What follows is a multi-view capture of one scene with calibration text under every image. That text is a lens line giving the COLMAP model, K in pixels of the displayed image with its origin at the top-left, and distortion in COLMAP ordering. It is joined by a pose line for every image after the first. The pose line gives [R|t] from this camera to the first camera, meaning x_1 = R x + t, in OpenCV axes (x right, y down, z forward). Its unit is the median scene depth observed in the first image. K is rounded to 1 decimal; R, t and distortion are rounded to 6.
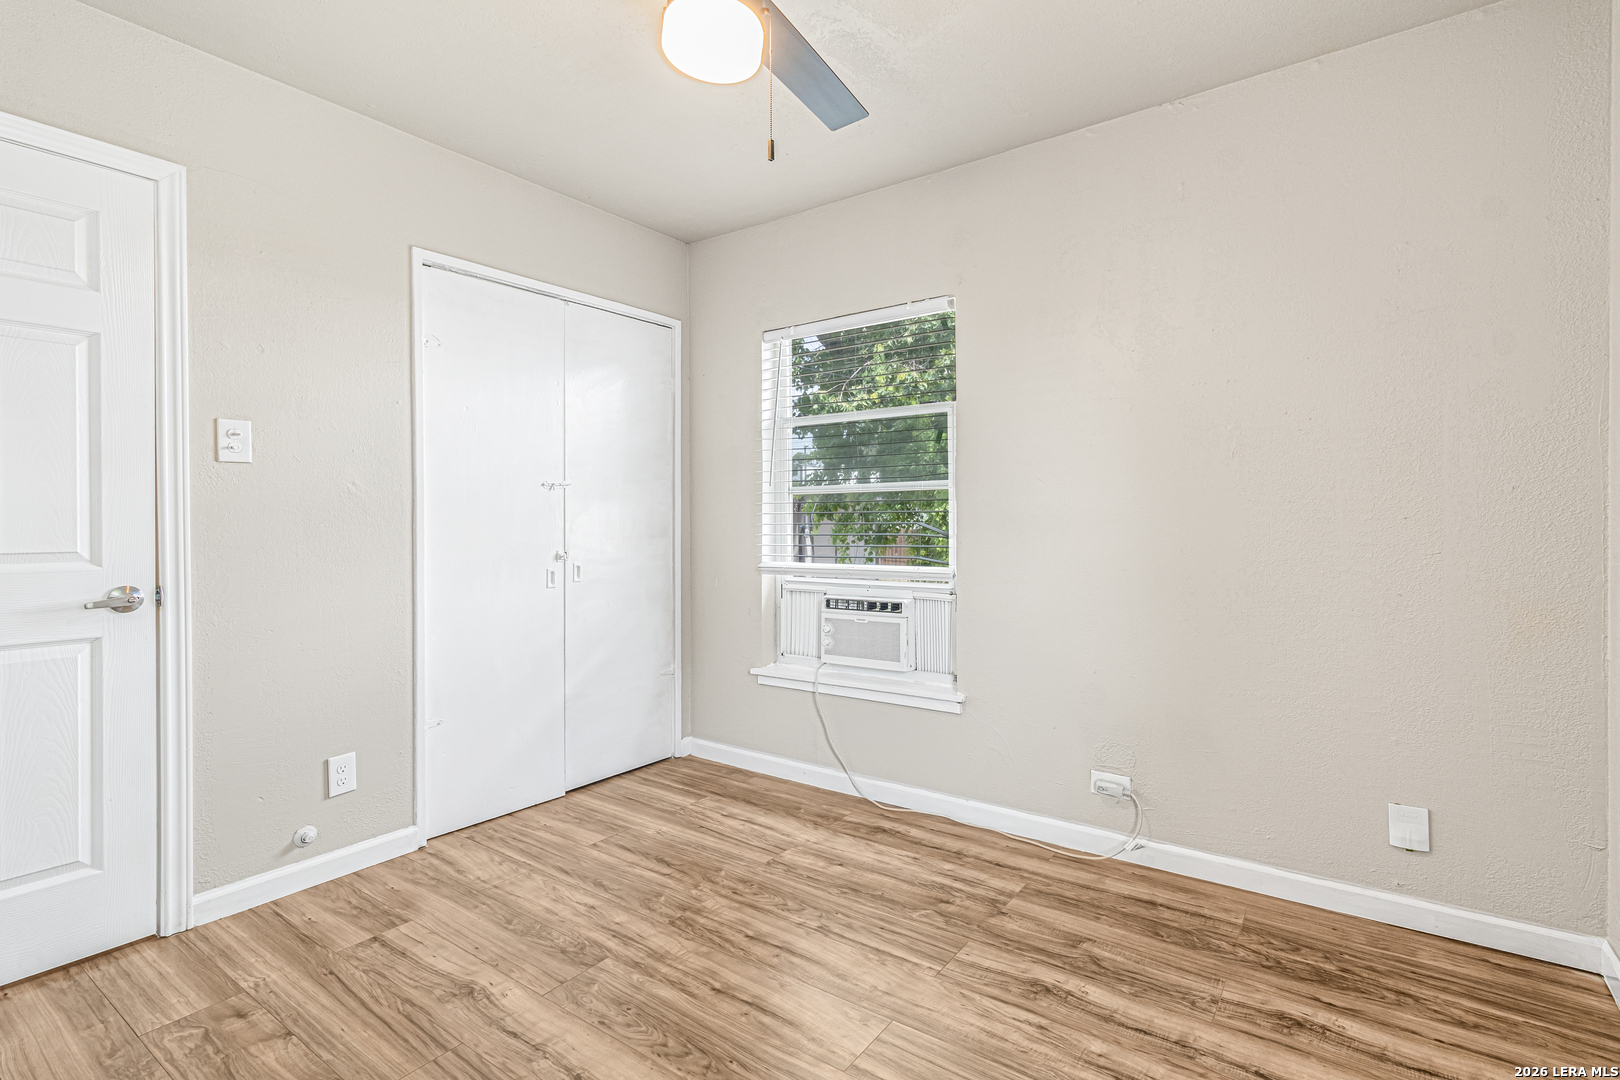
lens RADIAL K [[754.6, 0, 818.5], [0, 754.6, 527.9], [0, 0, 1]] dist [0.006741, -0.000611]
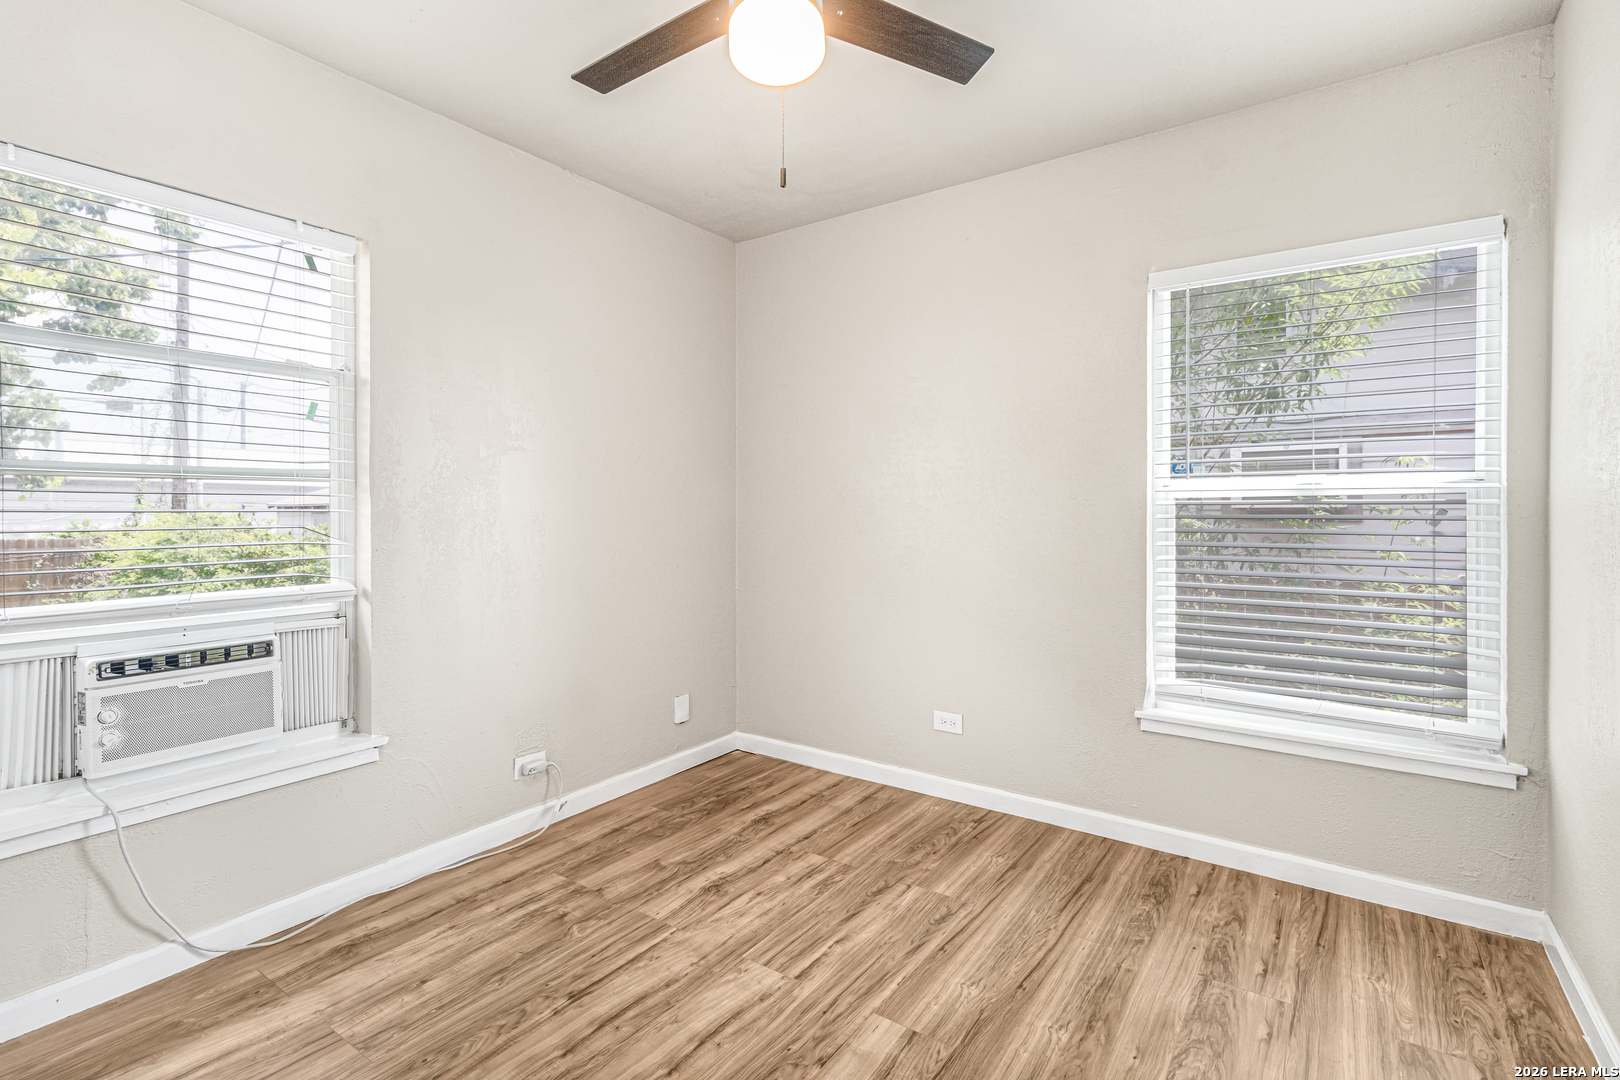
lens RADIAL K [[754.6, 0, 817.4], [0, 754.6, 528.8], [0, 0, 1]] dist [0.006741, -0.000611]
pose [[-0.000124, -0.013612, 0.999907, -0.785430], [0.014520, 0.999802, 0.013612, -0.008831], [-0.999895, 0.014520, 0.000074, 0.661389]]
